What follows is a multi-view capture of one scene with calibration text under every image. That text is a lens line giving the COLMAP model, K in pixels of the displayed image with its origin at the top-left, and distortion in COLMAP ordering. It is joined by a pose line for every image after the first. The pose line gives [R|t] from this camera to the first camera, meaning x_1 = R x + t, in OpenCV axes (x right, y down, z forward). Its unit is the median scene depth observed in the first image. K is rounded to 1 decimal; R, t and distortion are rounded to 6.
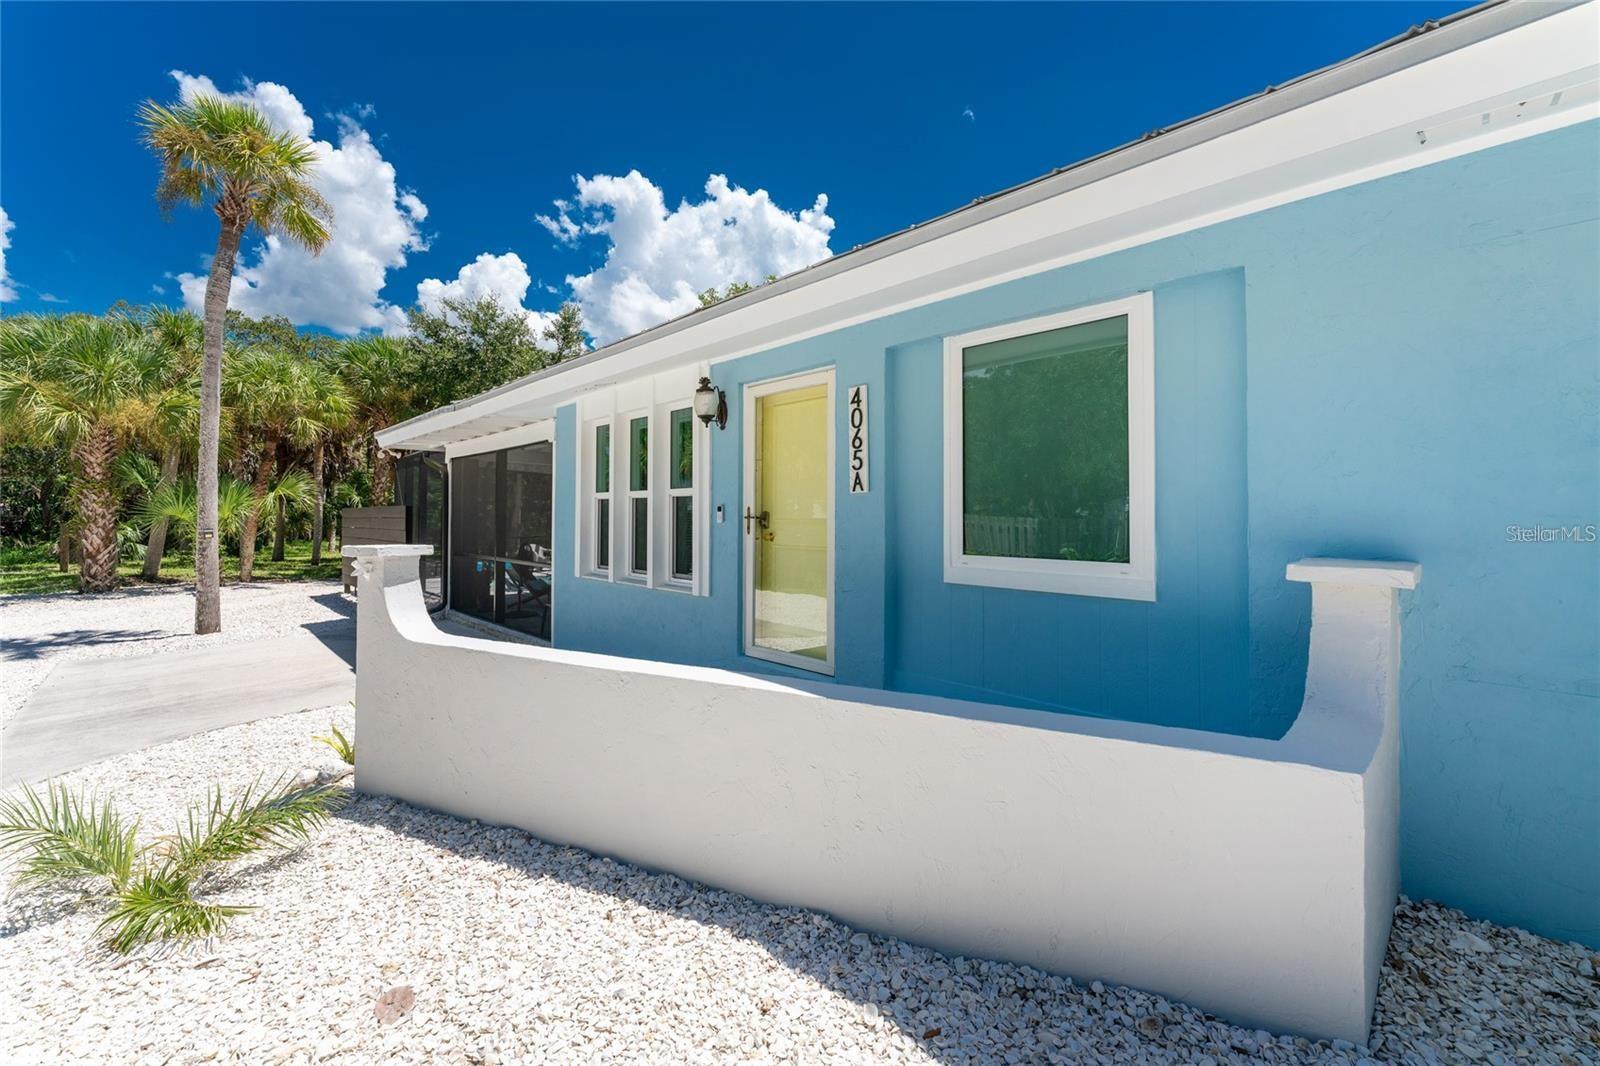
lens RADIAL K [[644.4, 0, 795.6], [0, 644.4, 475.6], [0, 0, 1]] dist [0.000507, 0.000013]
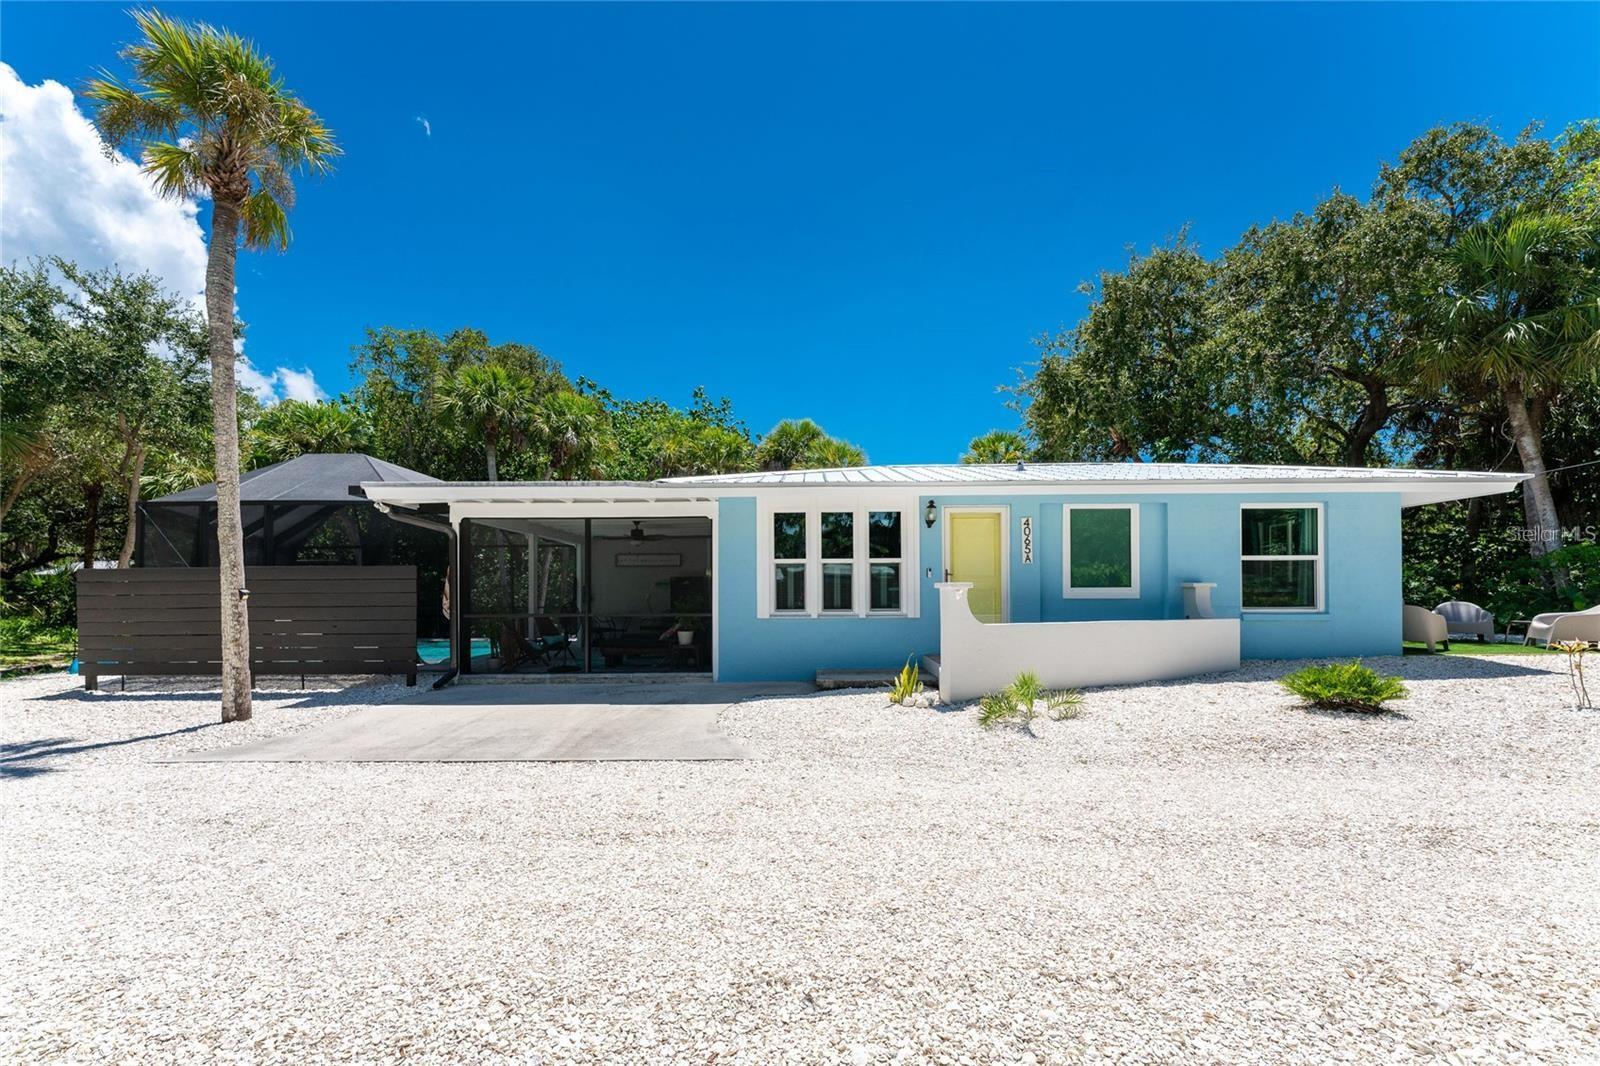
lens RADIAL K [[670.8, 0, 804.3], [0, 670.8, 552.4], [0, 0, 1]] dist [-0.000248, 0.000021]
pose [[0.722761, 0.034515, 0.690236, -1.436736], [-0.036970, 0.999253, -0.011255, 0.029898], [-0.690109, -0.017384, 0.723497, -0.140240]]
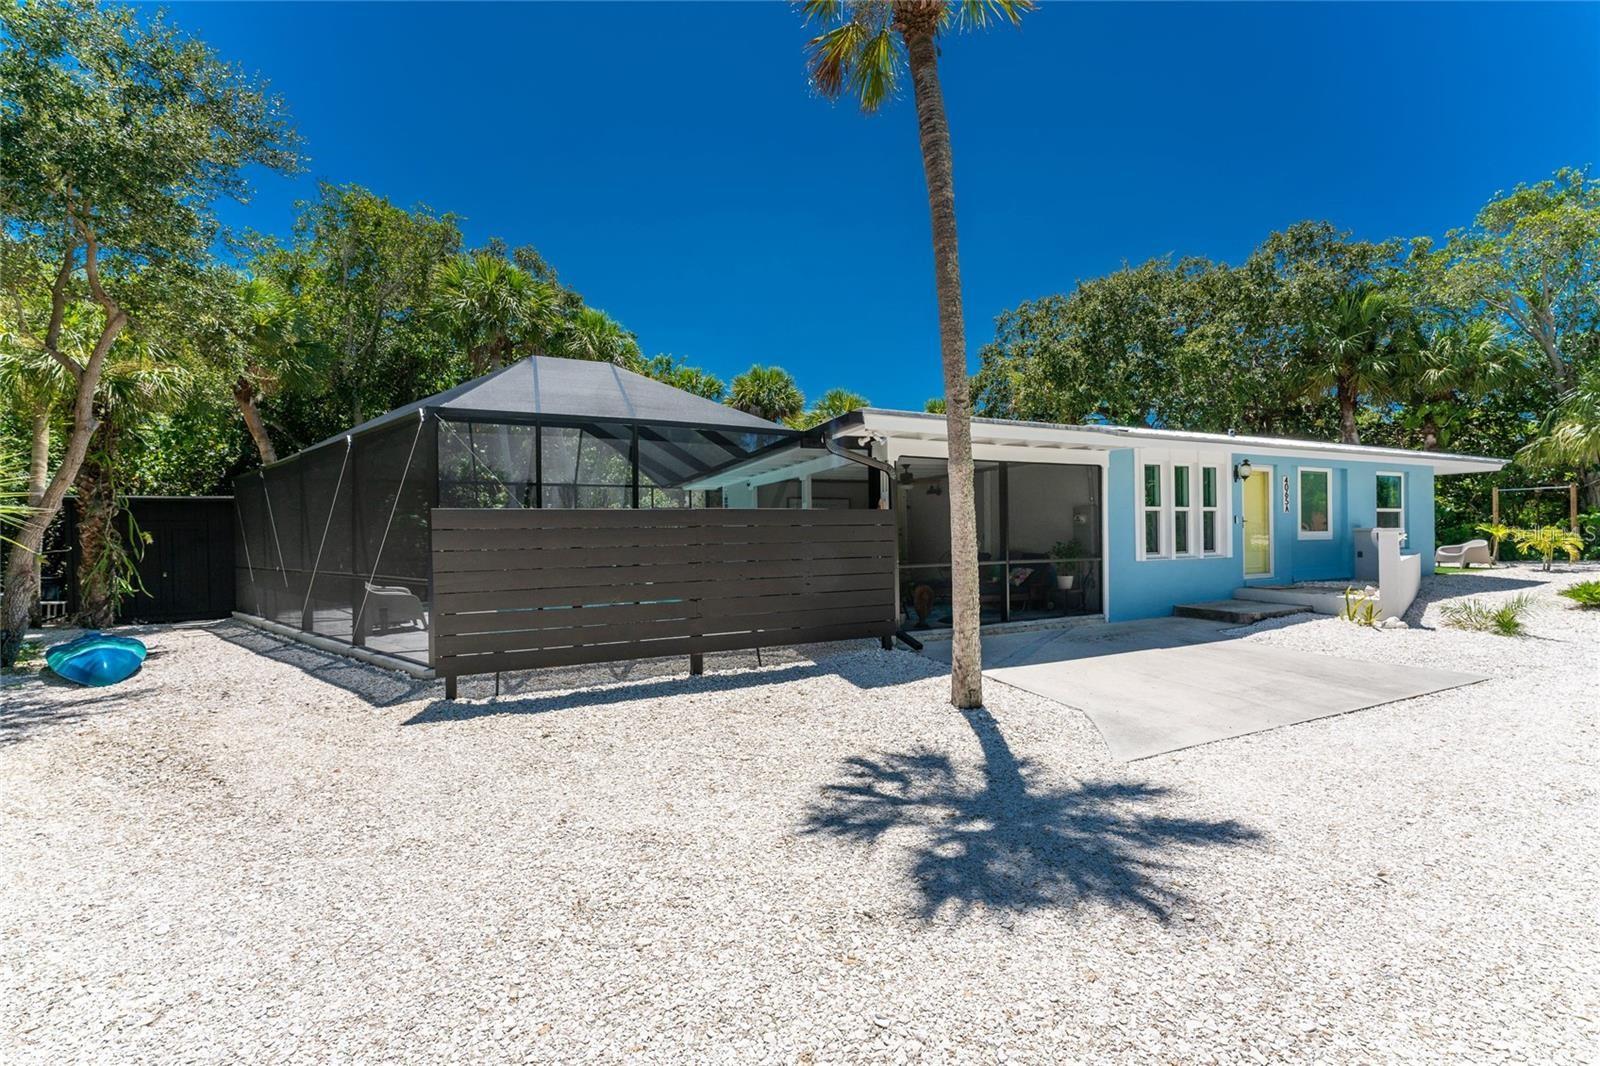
lens RADIAL K [[629.8, 0, 800.0], [0, 629.8, 533.0], [0, 0, 1]] dist [-0.001115, -0.000262]
pose [[0.347996, -0.004336, 0.937486, -2.252089], [-0.044309, 0.998796, 0.021067, 0.105843], [-0.936448, -0.048871, 0.347385, 1.370018]]
